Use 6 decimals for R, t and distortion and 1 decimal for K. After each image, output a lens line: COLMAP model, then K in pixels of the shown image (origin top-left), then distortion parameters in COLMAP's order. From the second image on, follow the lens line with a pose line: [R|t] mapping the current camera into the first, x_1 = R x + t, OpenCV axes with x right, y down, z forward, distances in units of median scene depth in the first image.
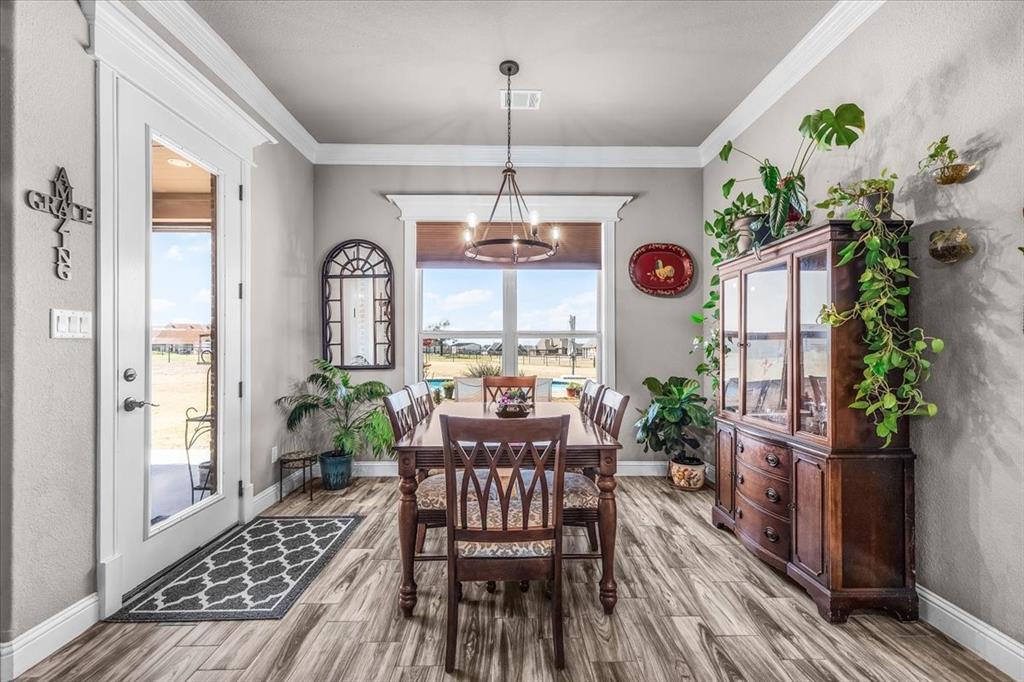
lens RADIAL K [[435.2, 0, 525.6], [0, 435.2, 346.0], [0, 0, 1]] dist [-0.000591, 0.000452]
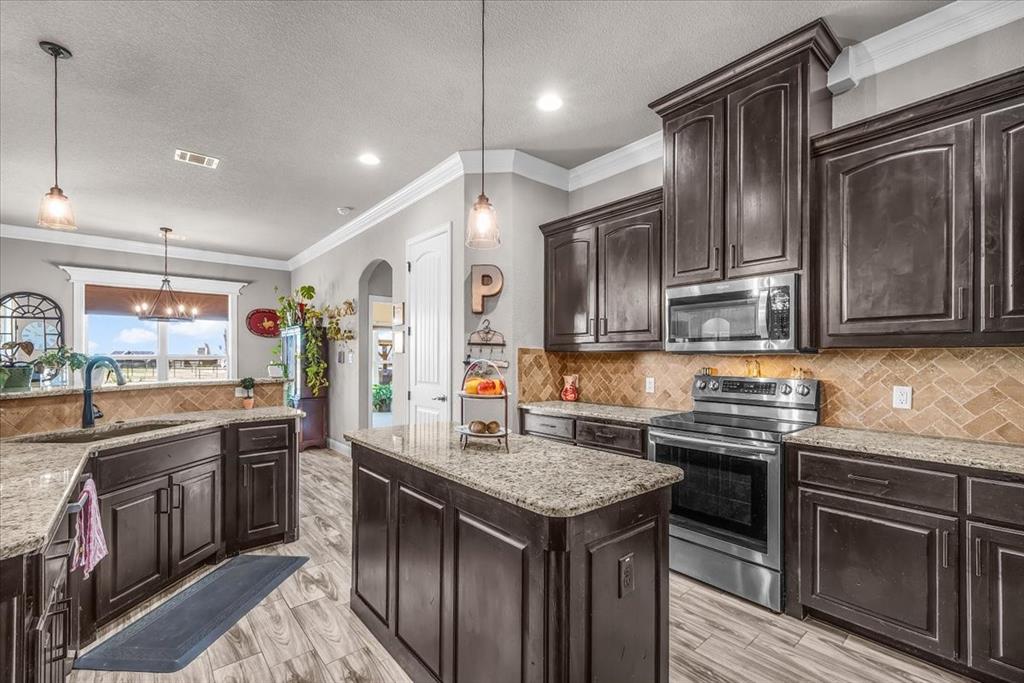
lens RADIAL K [[435.2, 0, 512.3], [0, 435.2, 355.7], [0, 0, 1]] dist [-0.000591, 0.000452]
pose [[0.783346, 0.003252, 0.621577, -0.023007], [-0.001973, 0.999994, -0.002745, -0.032179], [-0.621583, 0.000923, 0.783348, -1.160143]]
